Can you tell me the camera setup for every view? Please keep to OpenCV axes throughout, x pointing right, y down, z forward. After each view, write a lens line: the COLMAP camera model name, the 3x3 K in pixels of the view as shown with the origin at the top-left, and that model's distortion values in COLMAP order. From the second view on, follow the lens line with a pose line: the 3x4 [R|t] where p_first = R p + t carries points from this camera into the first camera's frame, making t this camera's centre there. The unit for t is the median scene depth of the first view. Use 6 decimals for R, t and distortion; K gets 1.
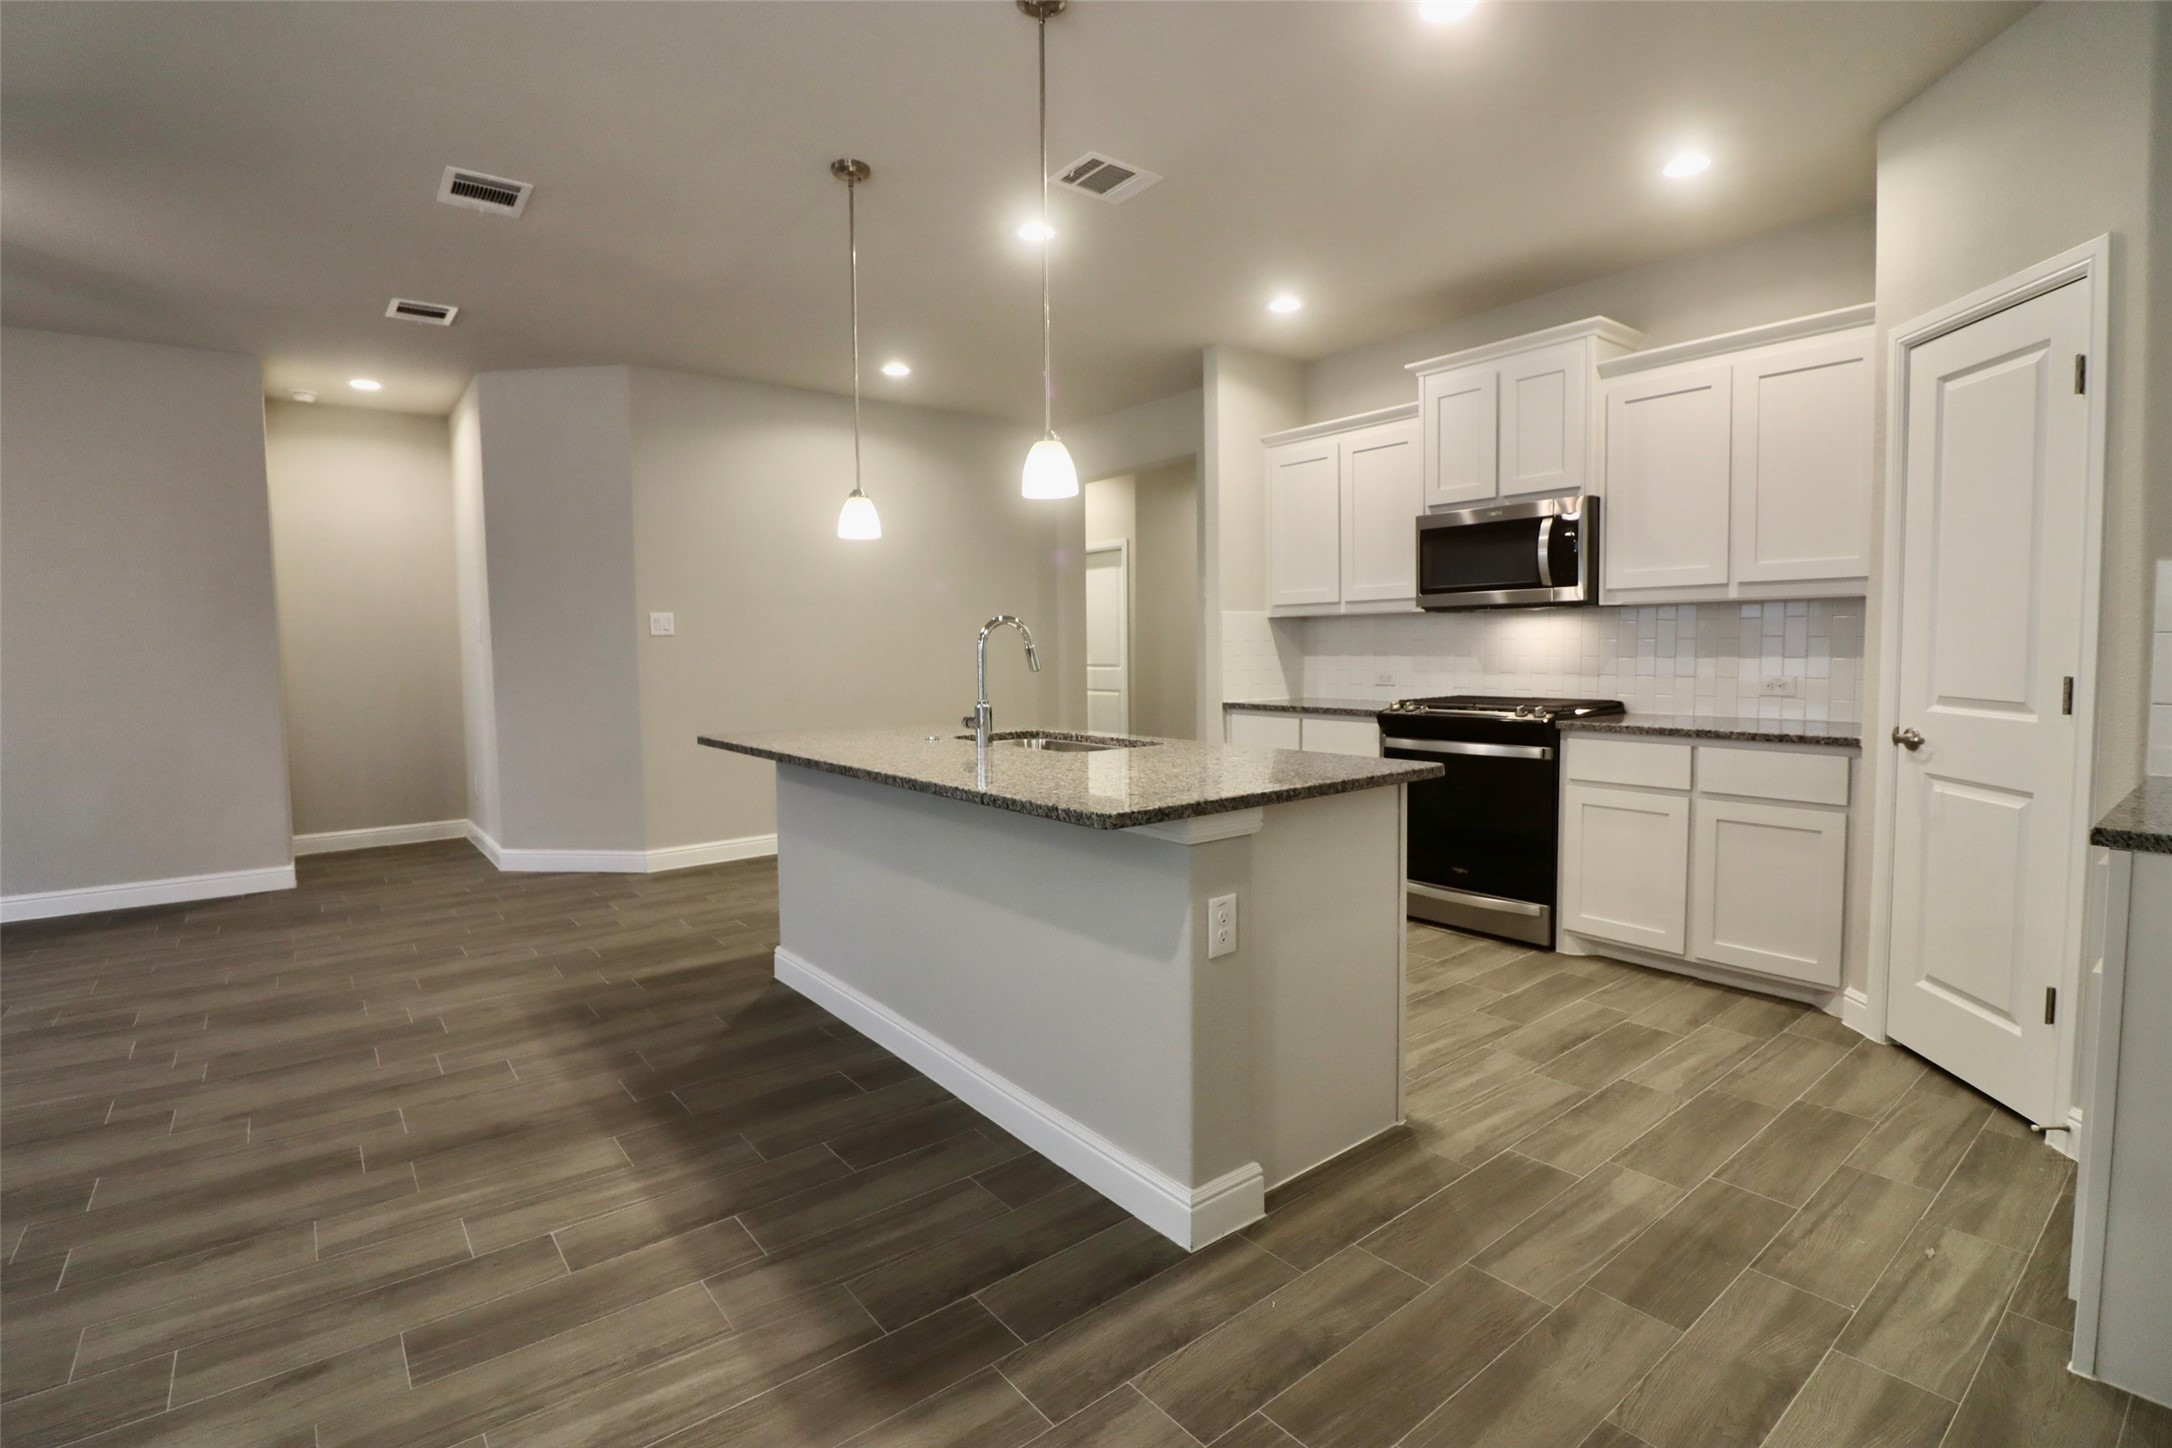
lens RADIAL K [[1005.1, 0, 1098.9], [0, 1005.1, 717.5], [0, 0, 1]] dist [-0.003504, -0.013503]
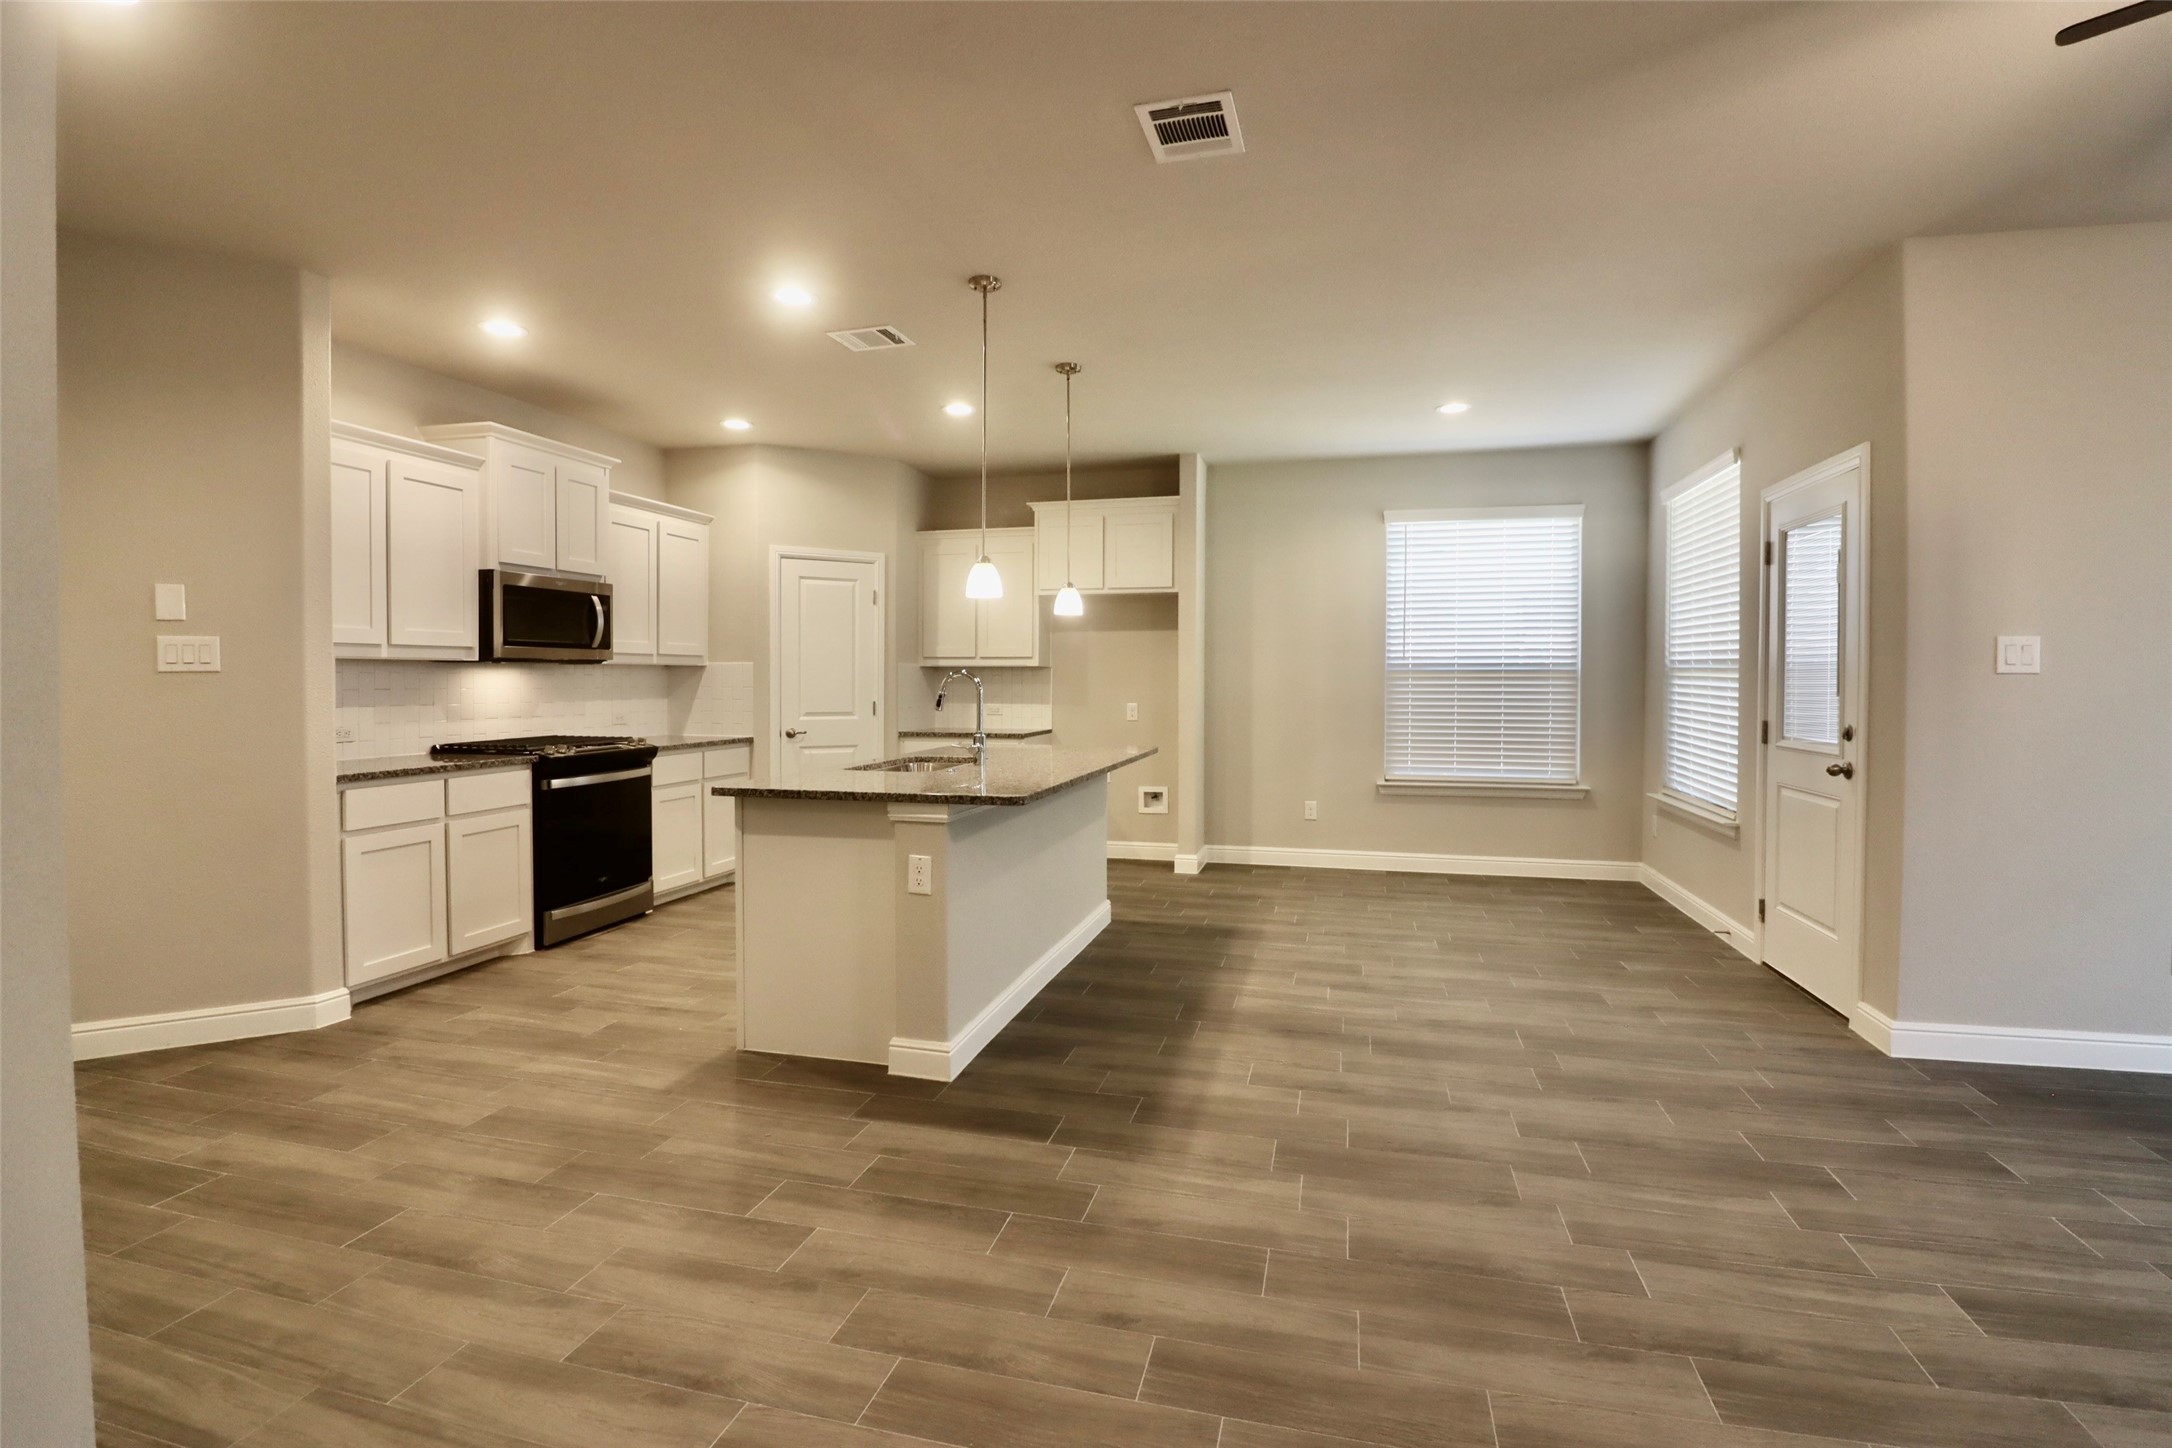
lens RADIAL K [[1029.6, 0, 1093.0], [0, 1029.6, 694.3], [0, 0, 1]] dist [-0.000489, -0.009455]
pose [[-0.600766, -0.000382, 0.799425, -1.260155], [0.064675, 0.996699, 0.049080, -0.118612], [-0.796804, 0.081188, -0.598758, 1.618031]]
